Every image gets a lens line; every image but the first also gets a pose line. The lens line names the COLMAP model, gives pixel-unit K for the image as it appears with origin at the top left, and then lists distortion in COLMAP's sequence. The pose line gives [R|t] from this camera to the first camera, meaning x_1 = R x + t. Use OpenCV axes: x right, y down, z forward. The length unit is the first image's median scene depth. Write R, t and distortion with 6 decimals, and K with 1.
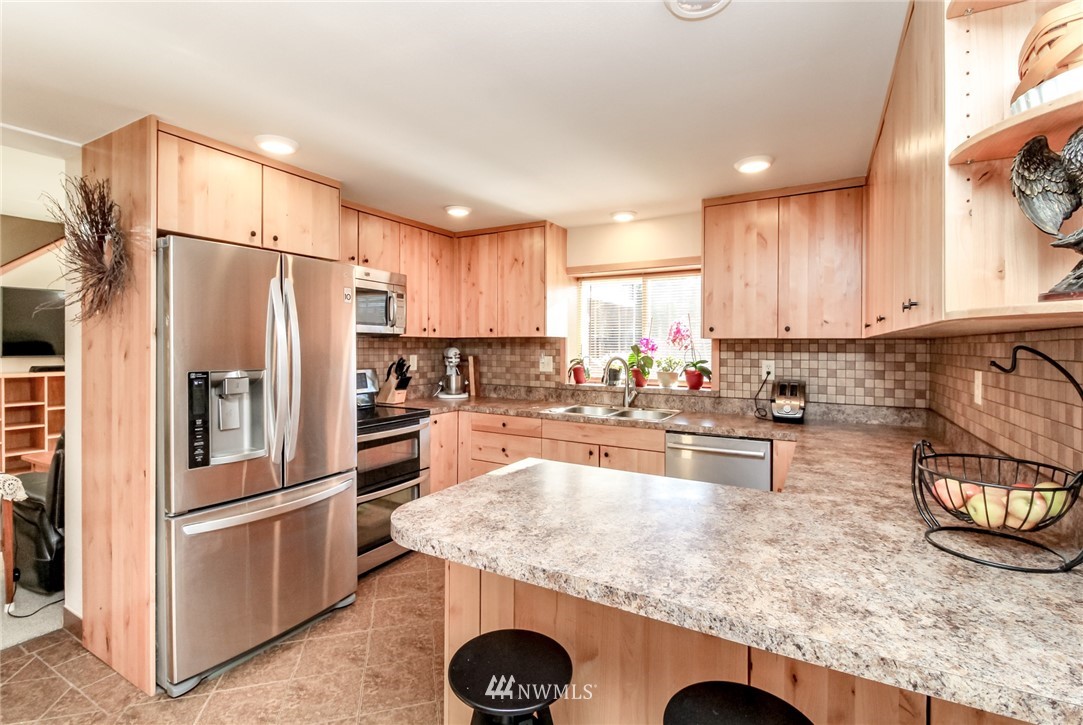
lens RADIAL K [[492.8, 0, 540.9], [0, 492.8, 346.4], [0, 0, 1]] dist [0.001041, 0.000074]
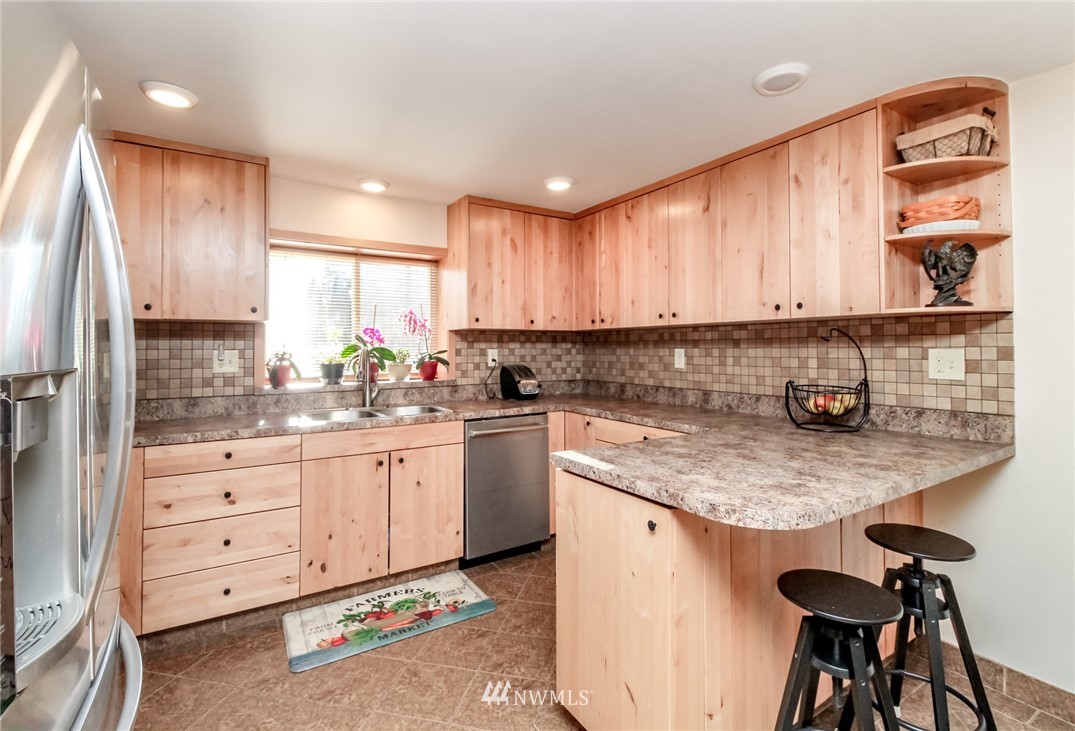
lens RADIAL K [[481.6, 0, 543.2], [0, 481.6, 339.8], [0, 0, 1]] dist [0.000624, -0.000404]
pose [[0.465073, 0.009157, 0.885225, -0.441970], [0.008363, 0.999856, -0.014736, 0.021769], [-0.885233, 0.014257, 0.464930, 0.346852]]
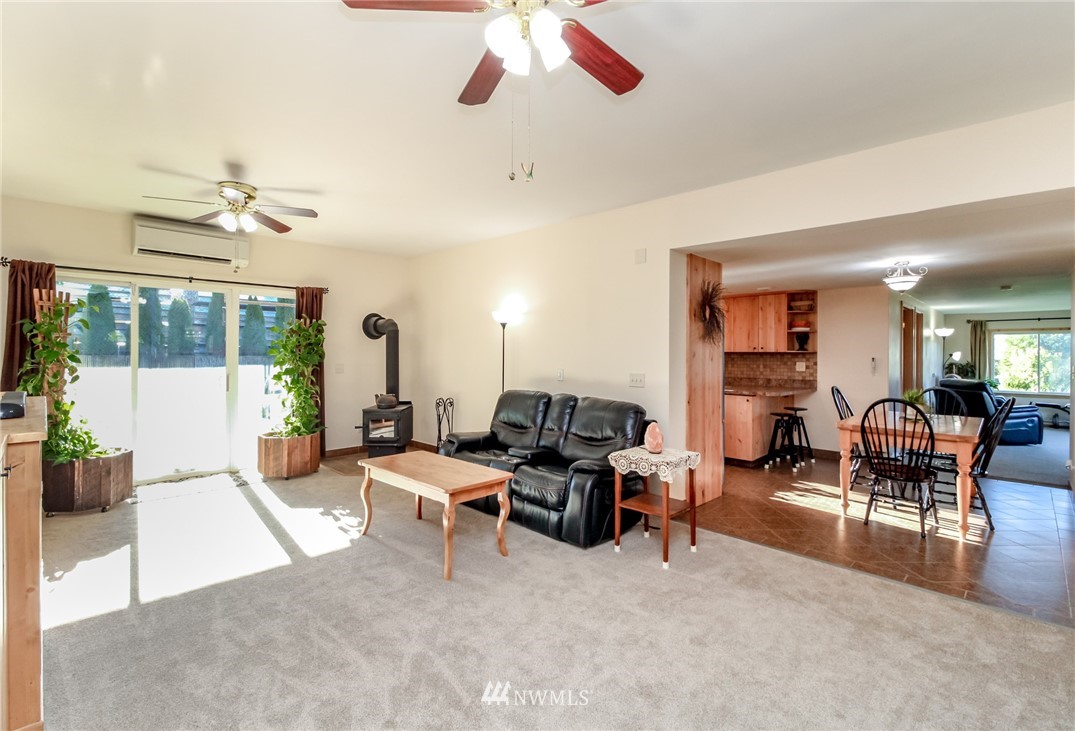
lens RADIAL K [[503.6, 0, 534.3], [0, 503.6, 351.8], [0, 0, 1]] dist [0.000958, -0.007554]
pose [[0.254198, 0.001359, 0.967151, -1.886359], [-0.001799, 0.999998, -0.000932, -0.008419], [-0.967151, -0.001503, 0.254200, 0.698004]]
